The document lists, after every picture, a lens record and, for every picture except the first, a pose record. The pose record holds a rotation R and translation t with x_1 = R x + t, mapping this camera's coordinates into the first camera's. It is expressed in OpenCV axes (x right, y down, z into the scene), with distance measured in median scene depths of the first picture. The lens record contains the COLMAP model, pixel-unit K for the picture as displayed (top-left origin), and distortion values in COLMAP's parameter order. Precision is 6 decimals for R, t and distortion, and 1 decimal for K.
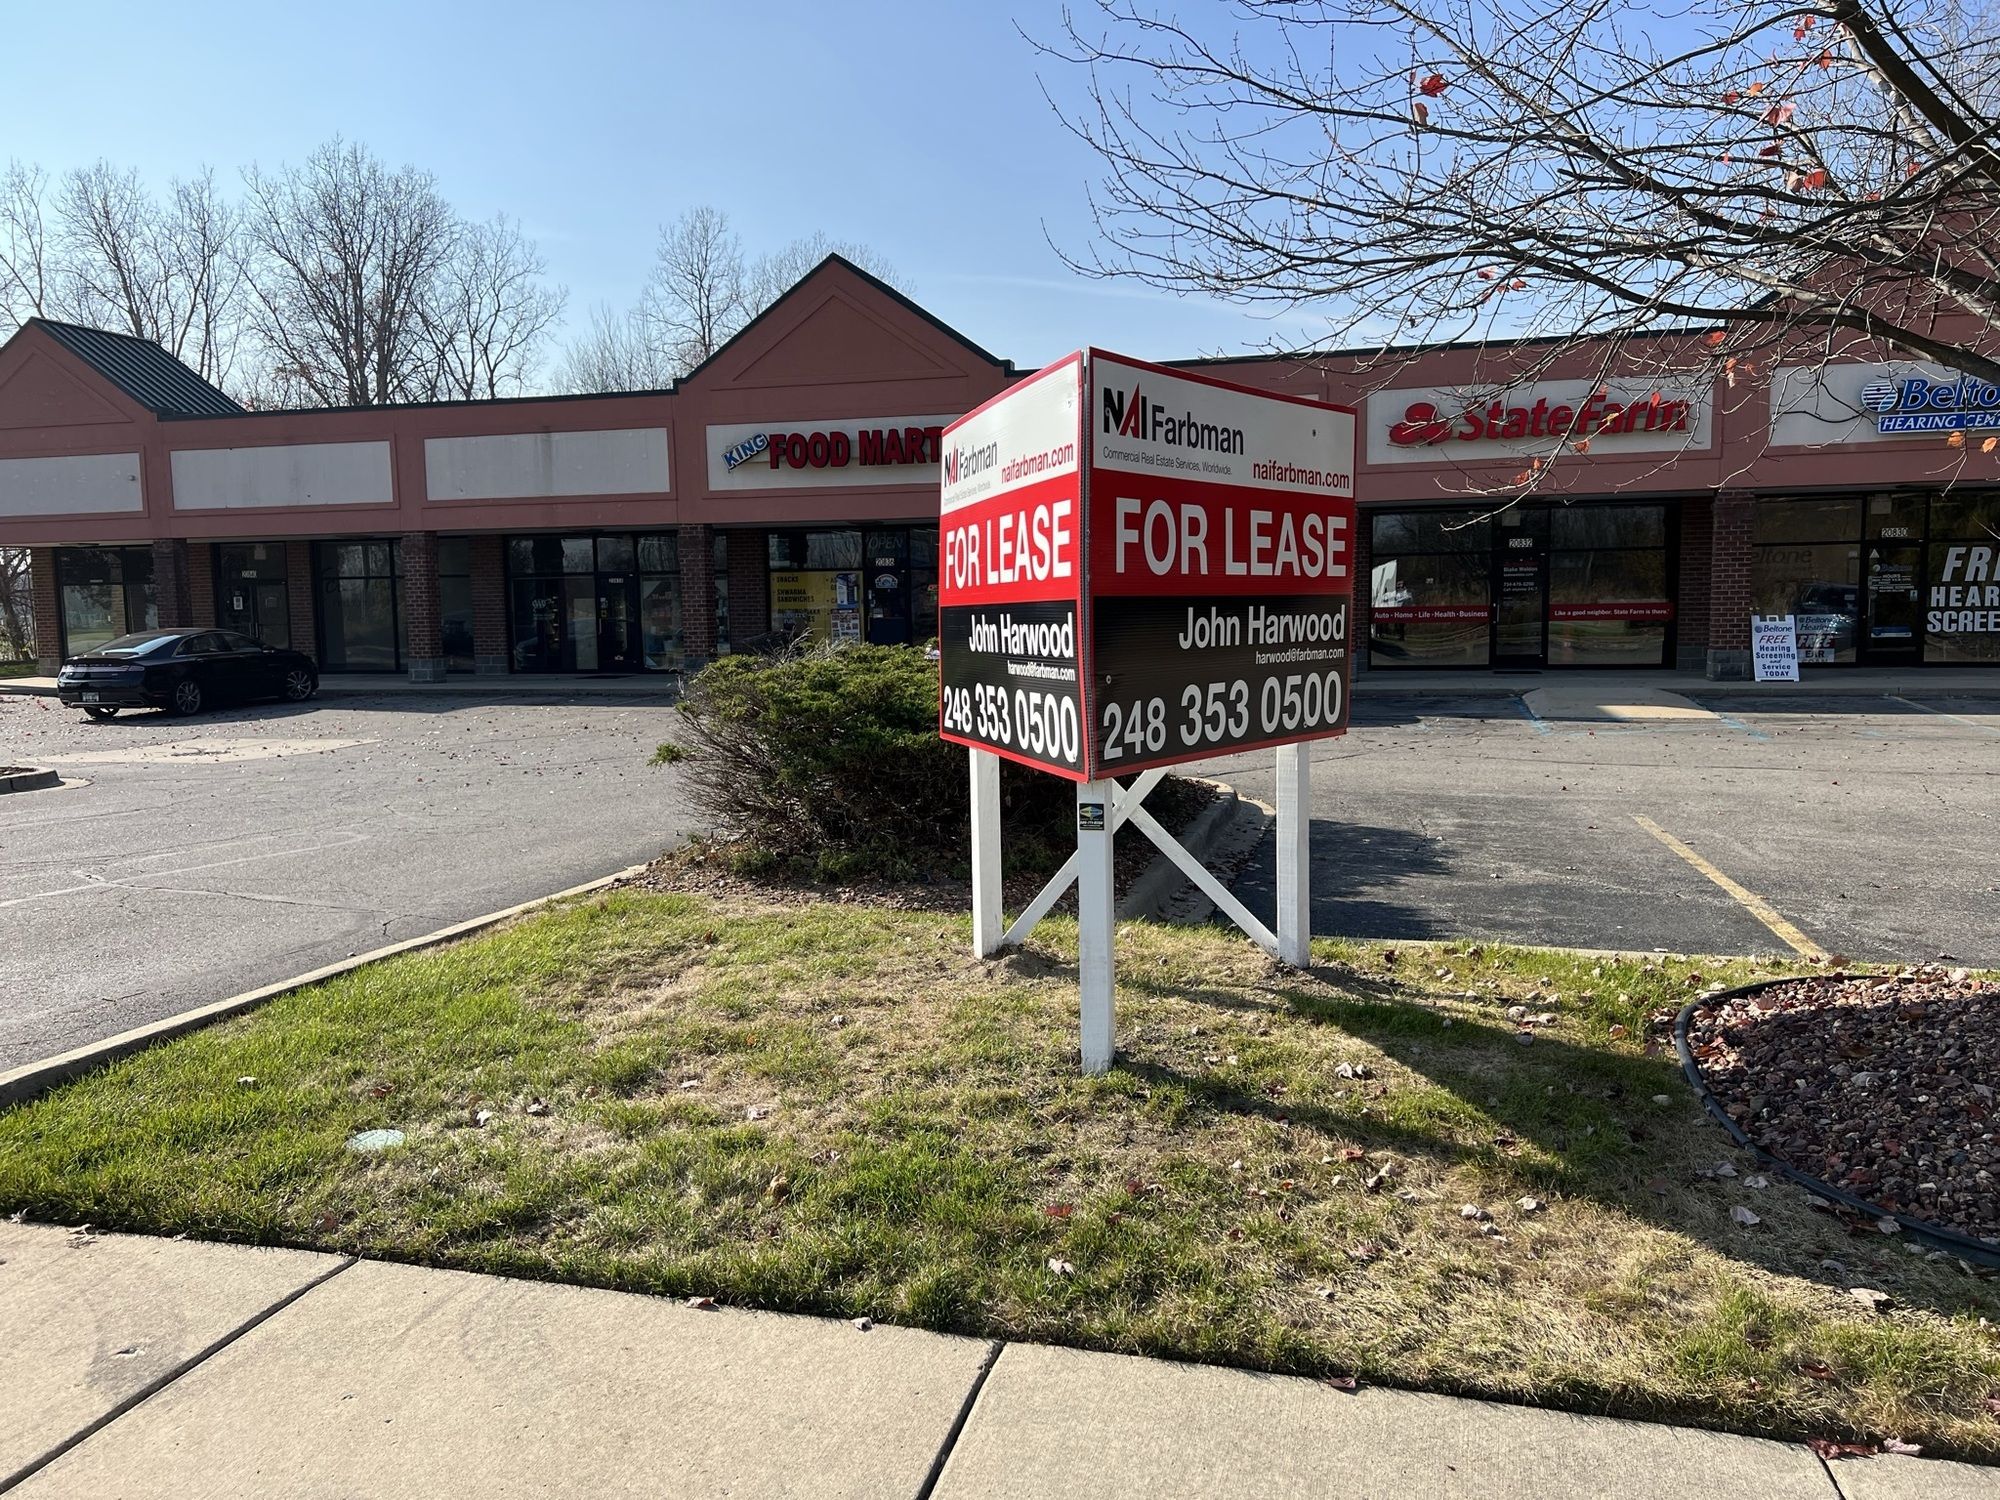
lens RADIAL K [[1492.8, 0, 1000.0], [0, 1492.8, 750.0], [0, 0, 1]] dist [0.004551, -0.001118]
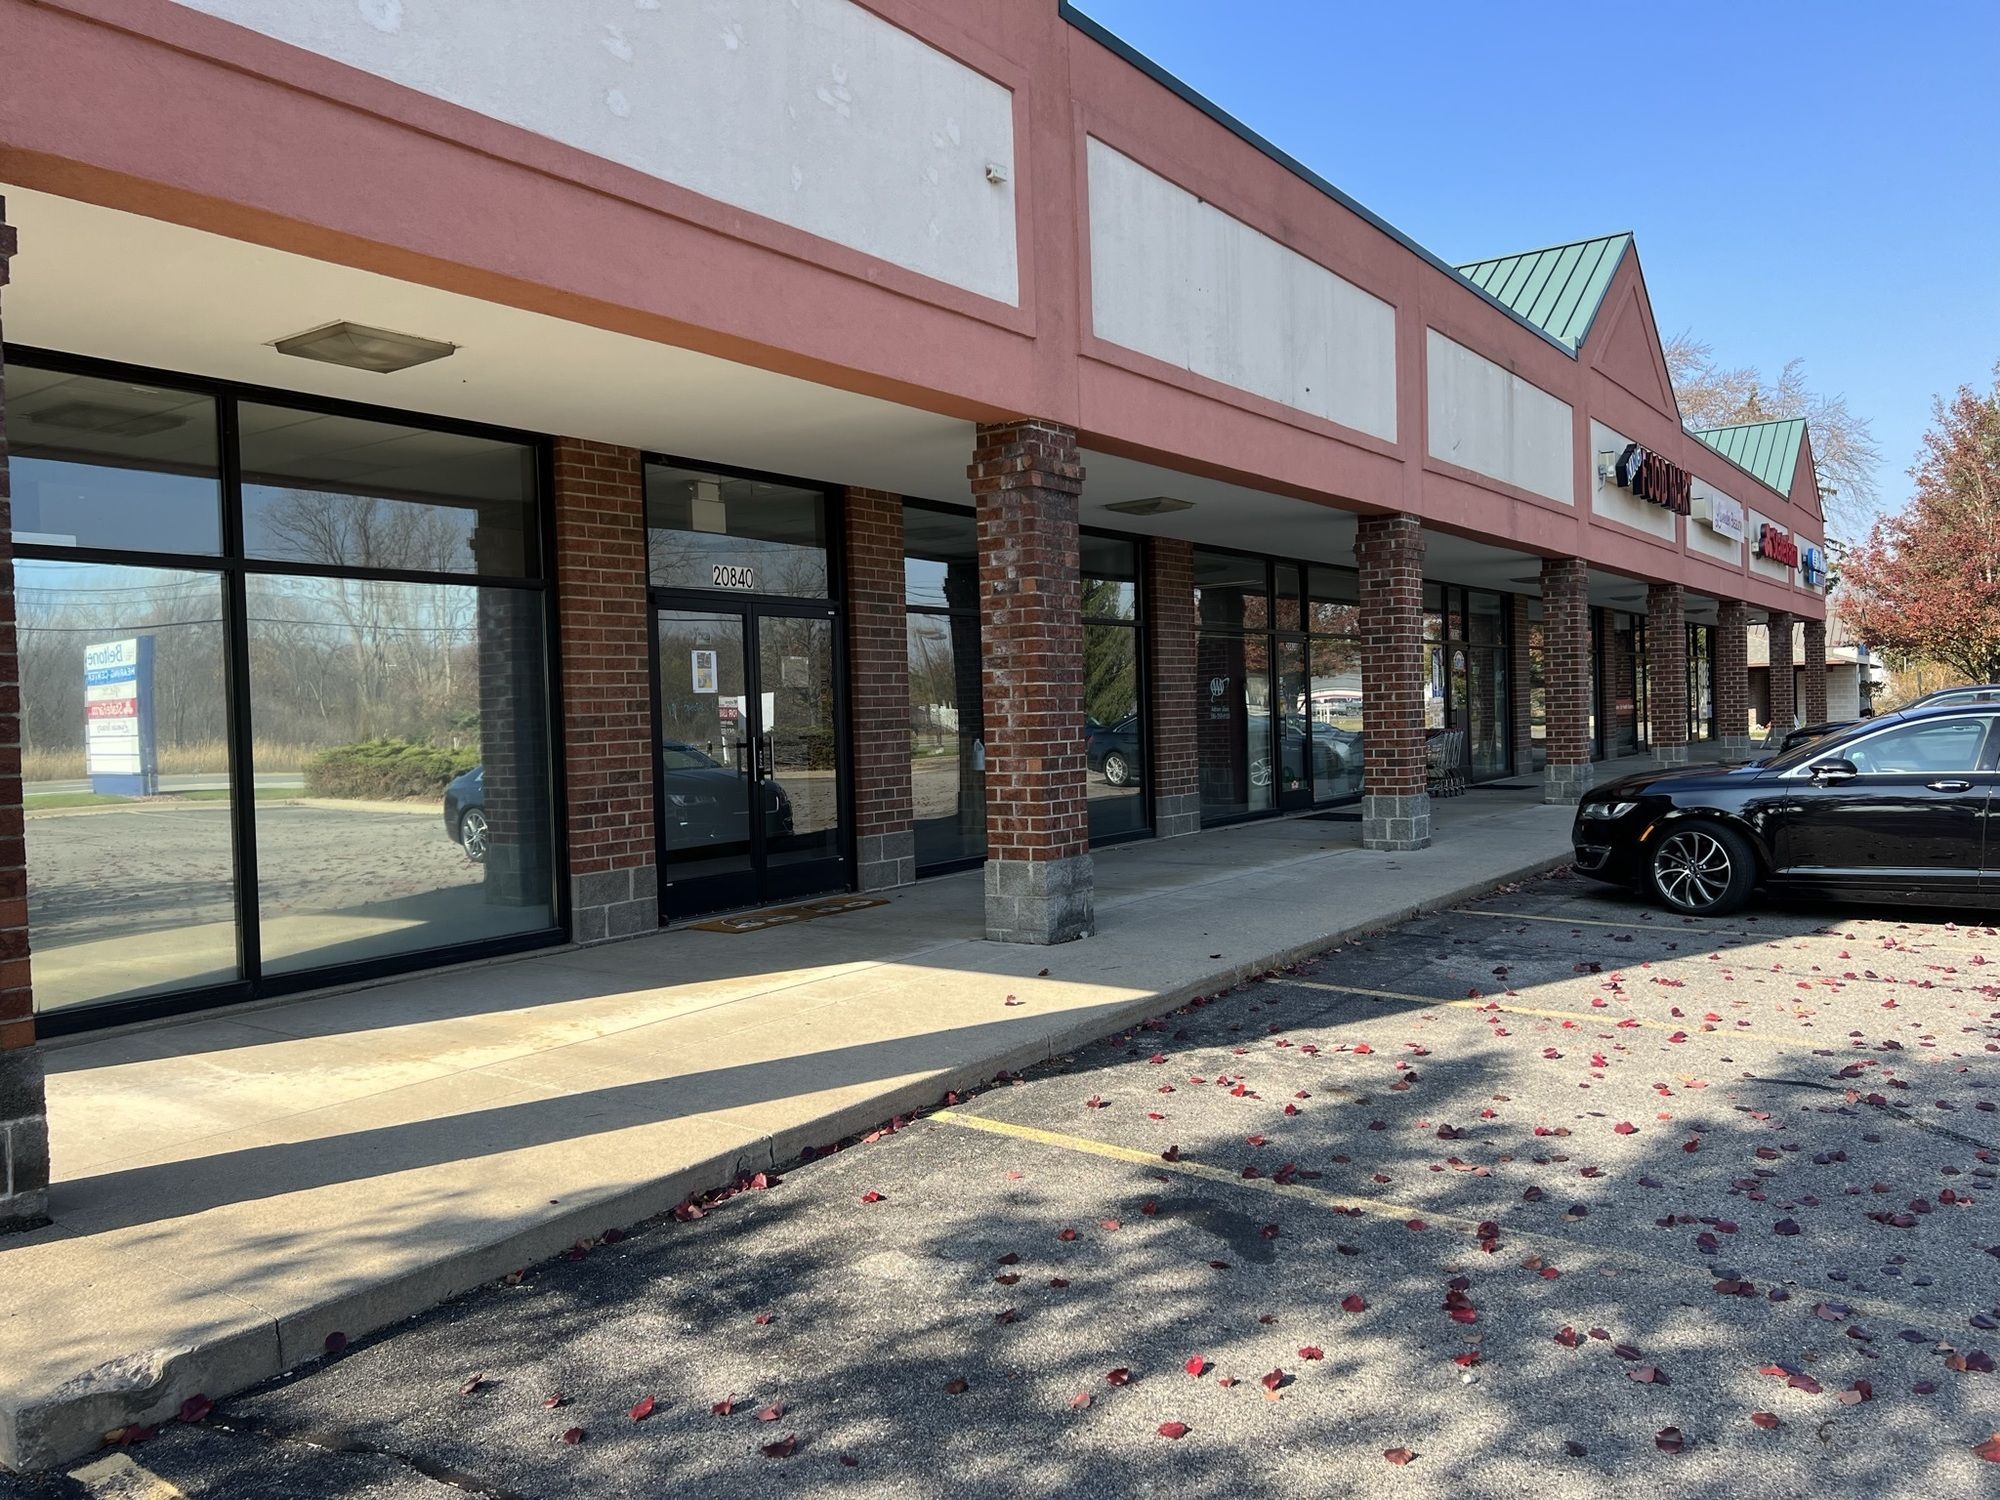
lens RADIAL K [[1492.8, 0, 1000.0], [0, 1492.8, 750.0], [0, 0, 1]] dist [0.004551, -0.001118]
pose [[0.326363, -0.004057, 0.945236, -1.051306], [0.119282, 0.992173, -0.036926, -0.082271], [-0.937688, 0.124801, 0.324292, 1.152248]]
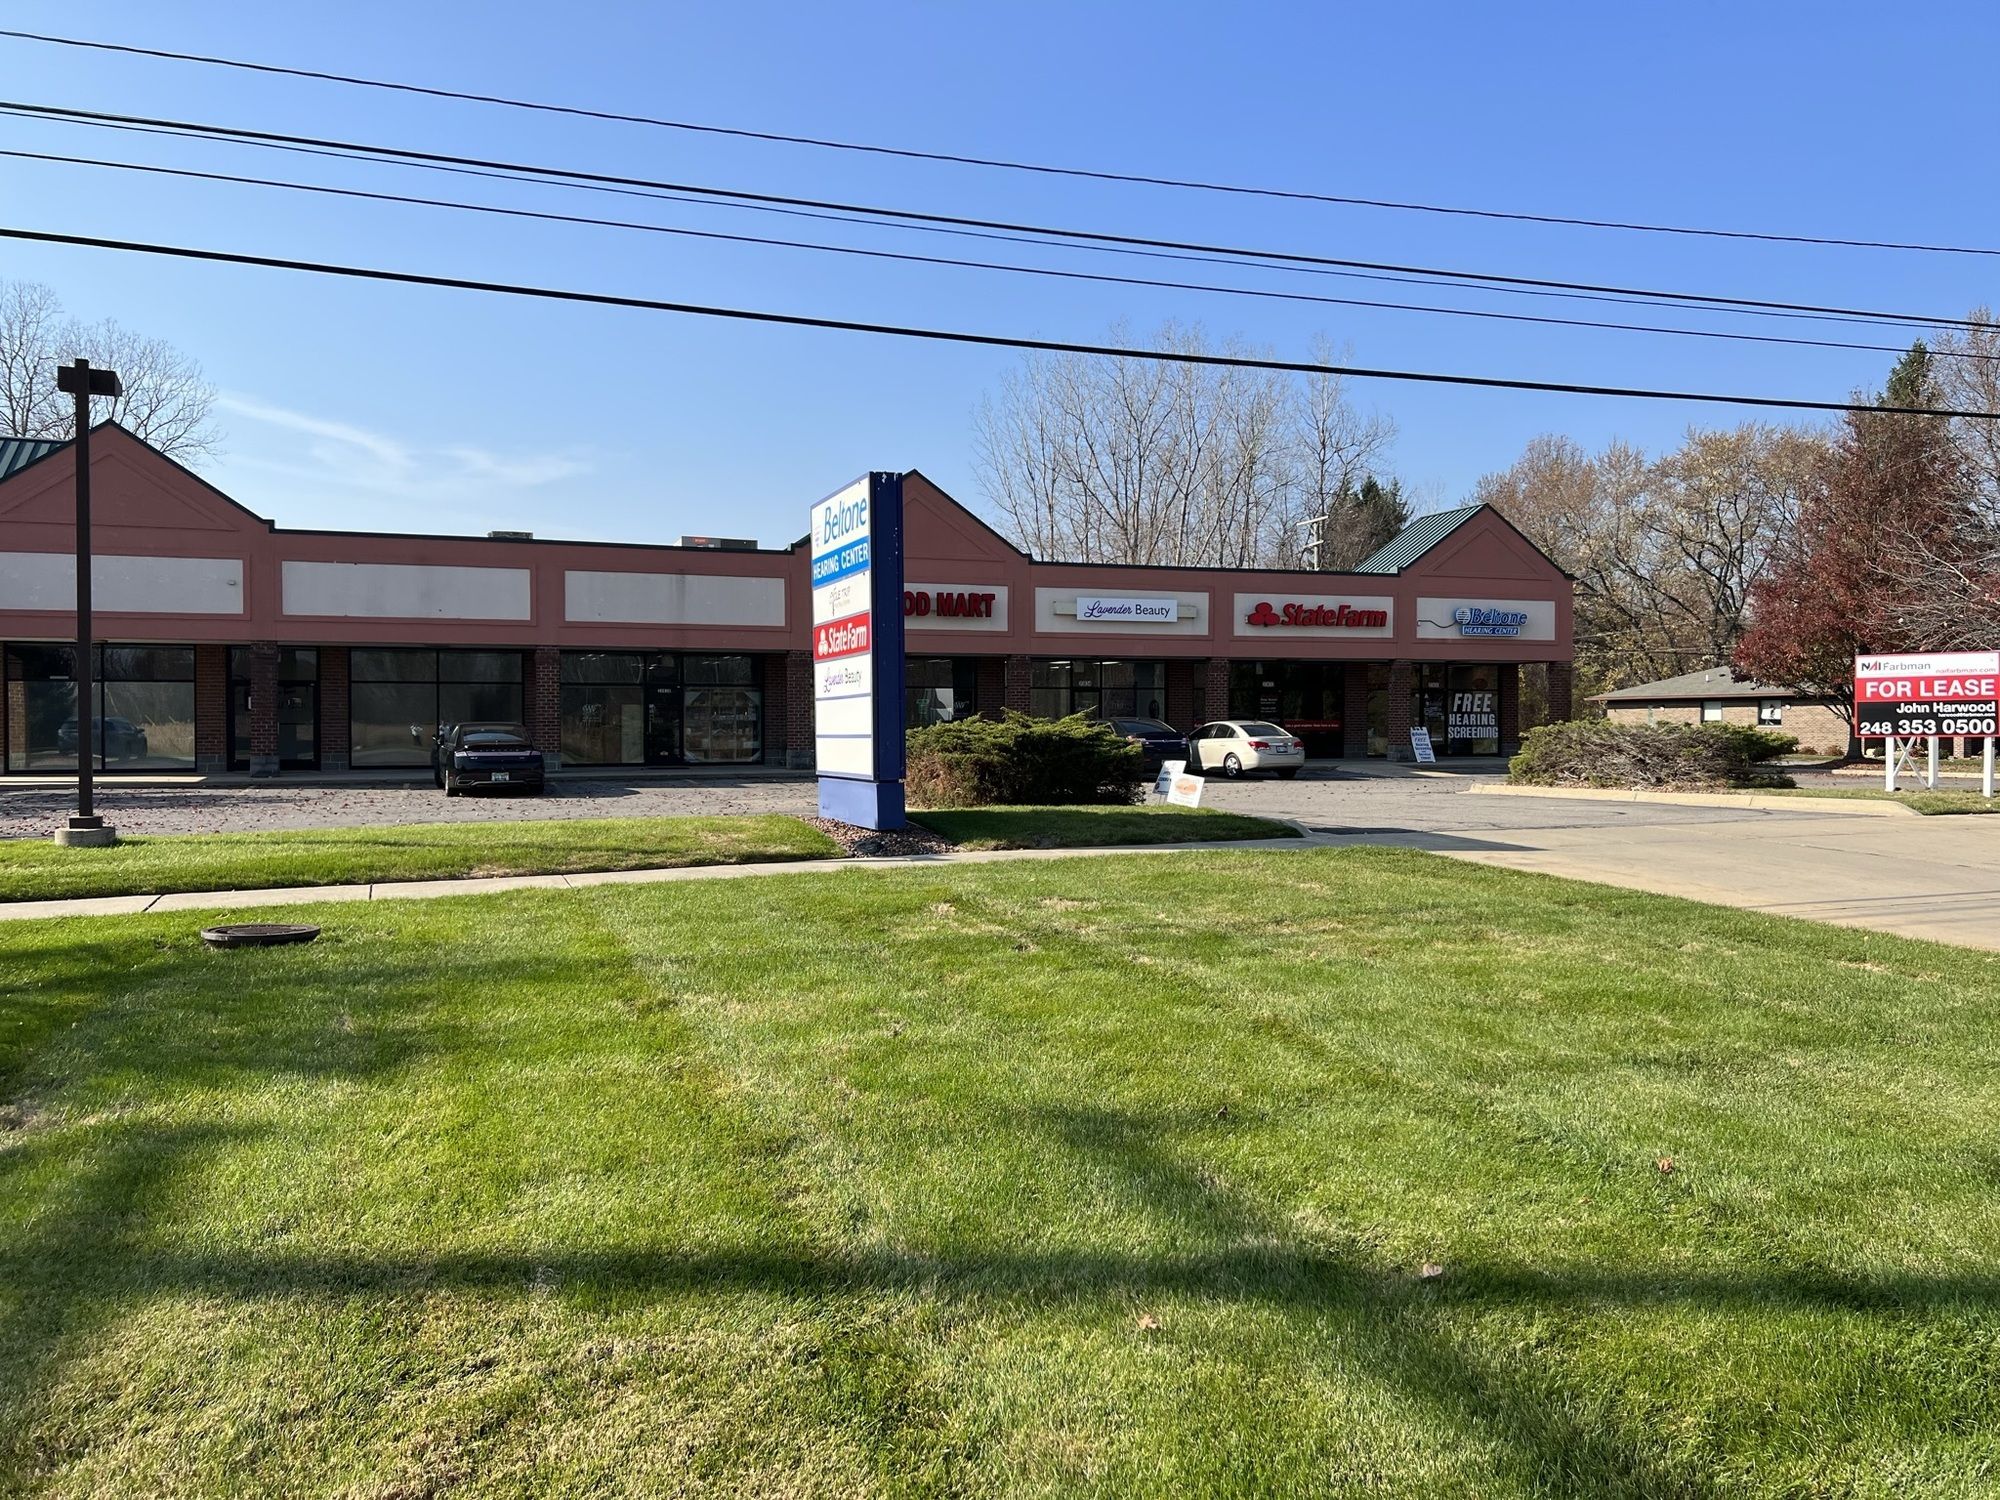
lens RADIAL K [[1492.8, 0, 1000.0], [0, 1492.8, 750.0], [0, 0, 1]] dist [0.004551, -0.001118]
pose [[0.813199, 0.004692, 0.581966, -0.934580], [0.046842, 0.996196, -0.073486, 0.048092], [-0.580097, 0.087019, 0.809886, -0.195259]]
